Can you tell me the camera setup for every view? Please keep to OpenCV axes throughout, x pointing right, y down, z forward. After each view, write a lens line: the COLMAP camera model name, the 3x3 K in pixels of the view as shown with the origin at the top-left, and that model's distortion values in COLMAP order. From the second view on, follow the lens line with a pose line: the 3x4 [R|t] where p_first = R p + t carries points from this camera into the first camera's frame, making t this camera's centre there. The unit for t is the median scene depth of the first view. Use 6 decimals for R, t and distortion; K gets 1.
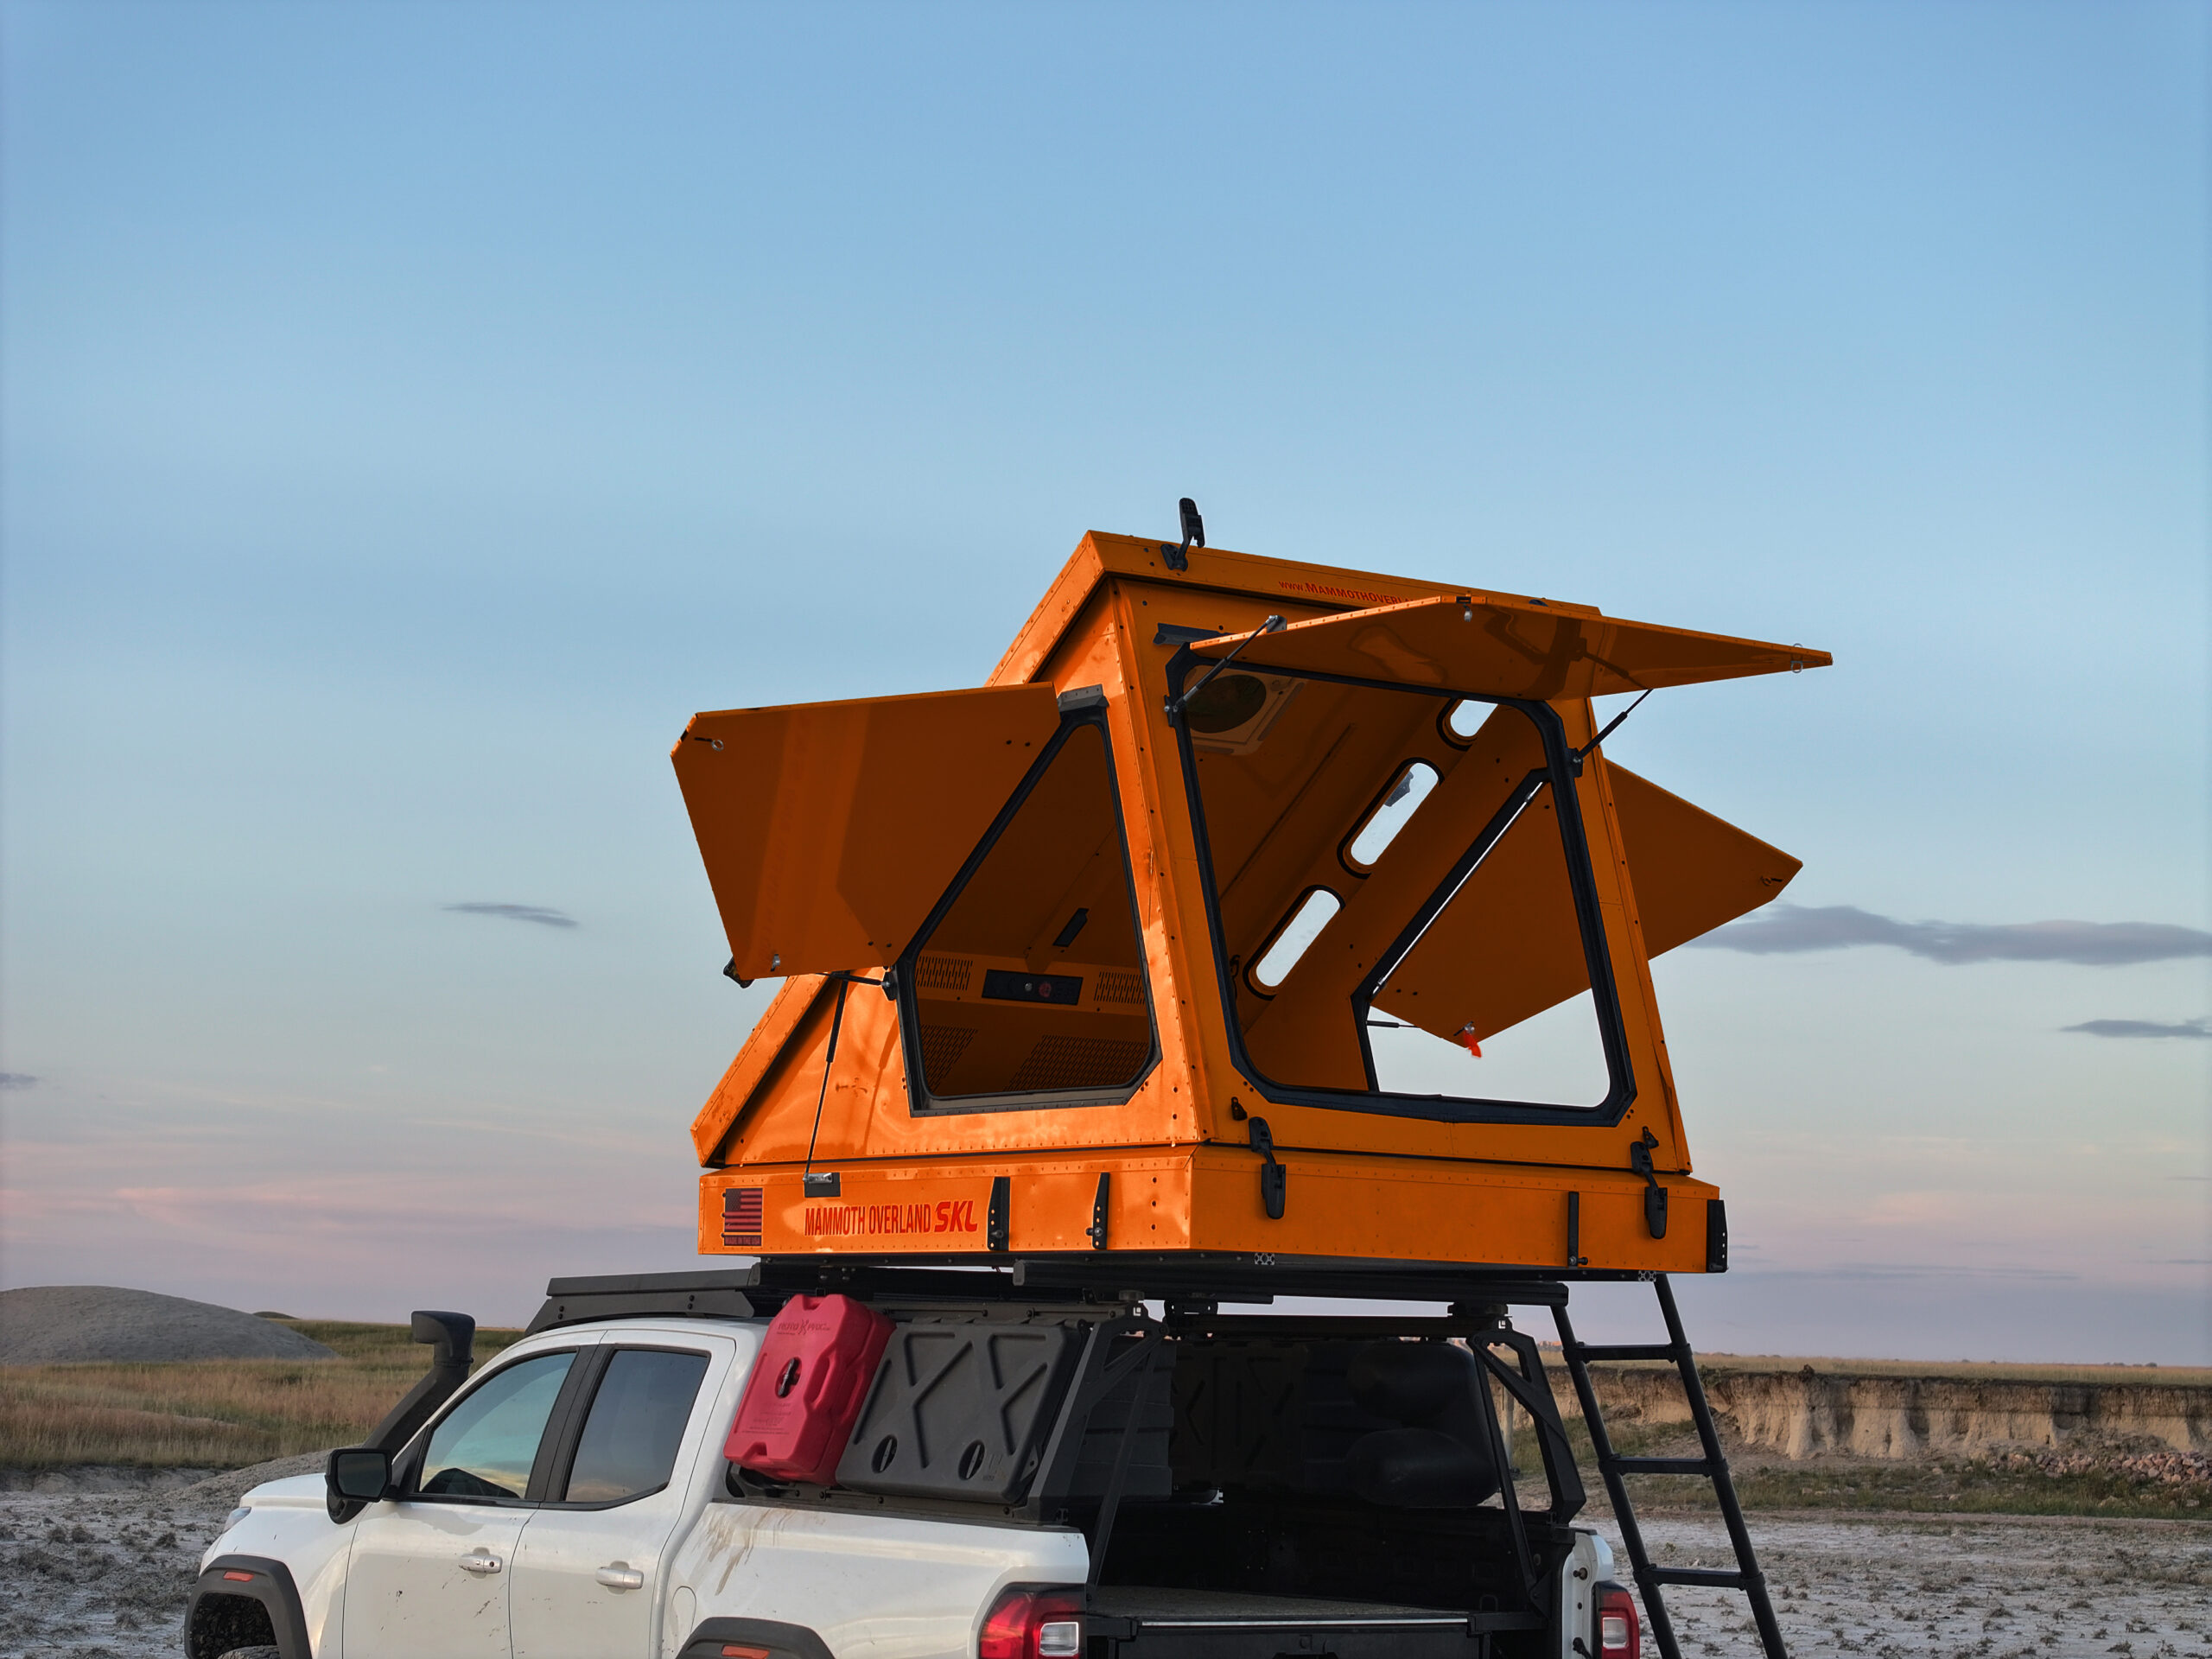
lens RADIAL K [[4463.5, 0, 1106.0], [0, 4463.5, 829.5], [0, 0, 1]] dist [-0.281969, 1.513837]
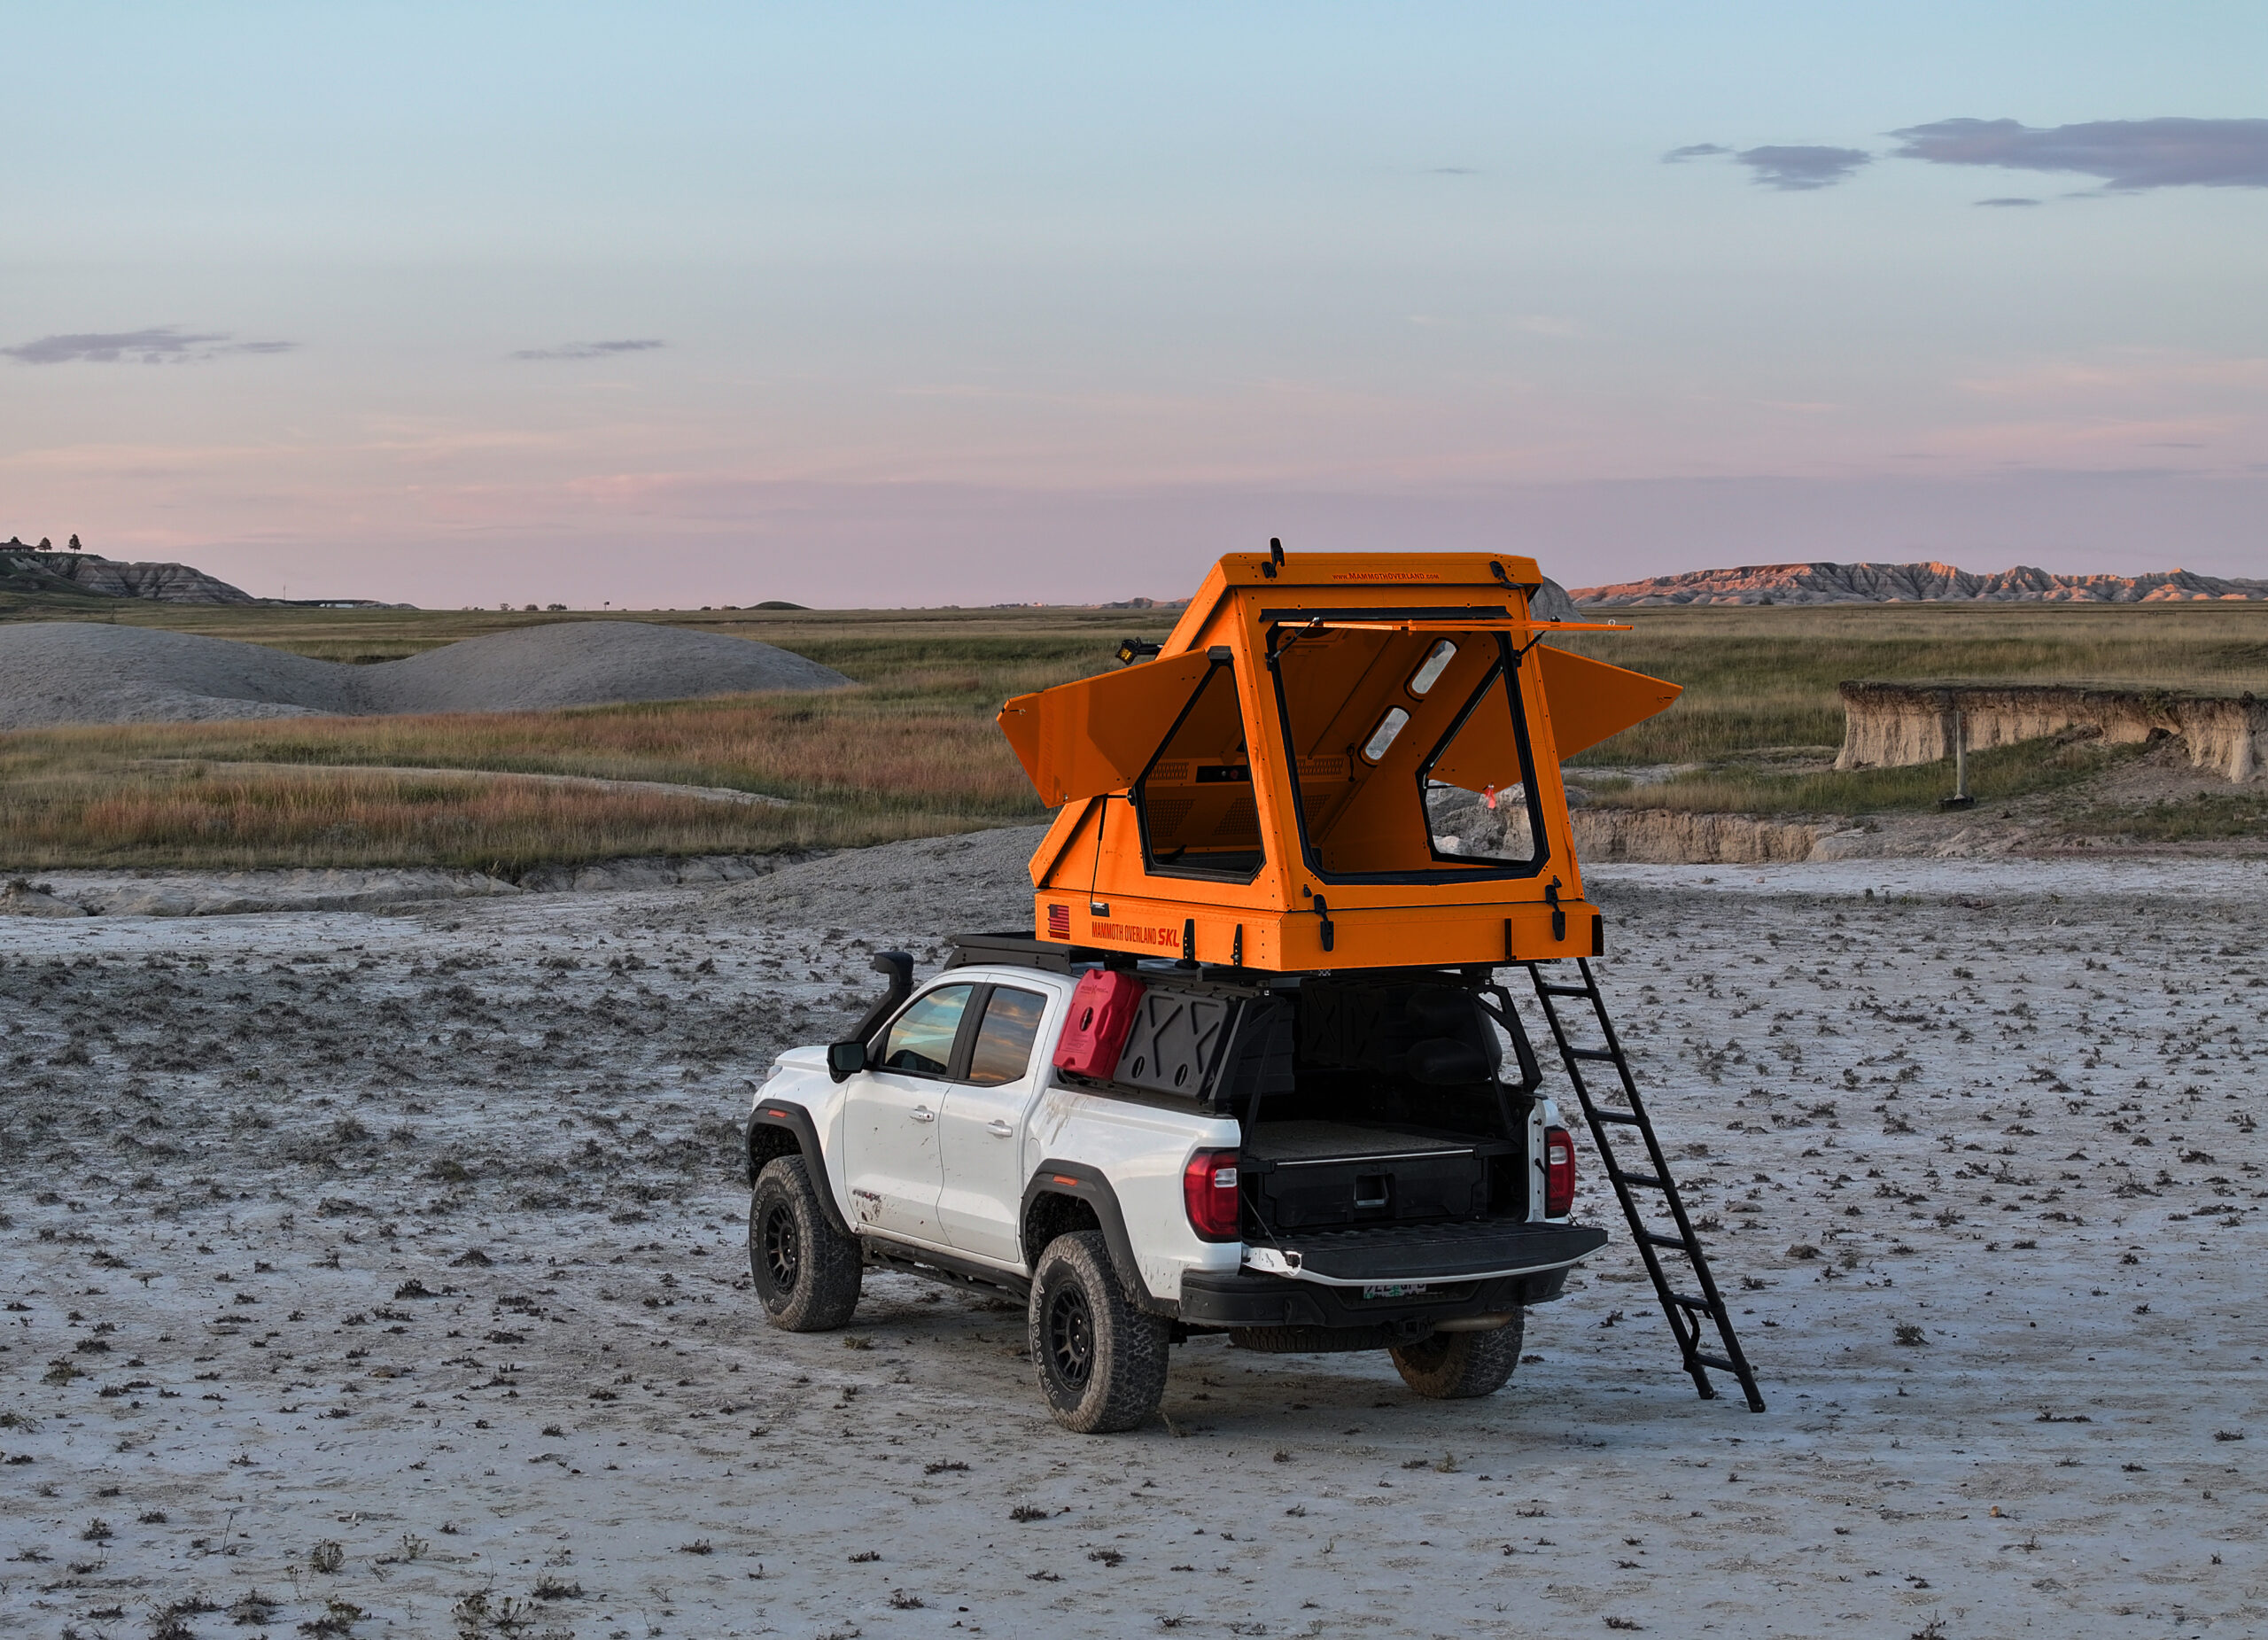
lens RADIAL K [[4799.1, 0, 1134.0], [0, 4799.1, 820.0], [0, 0, 1]] dist [-0.217873, 0.362195]
pose [[0.992968, -0.035298, -0.112998, 0.160846], [0.052841, 0.986305, 0.156240, -0.244246], [0.105935, -0.161112, 0.981234, -0.822228]]
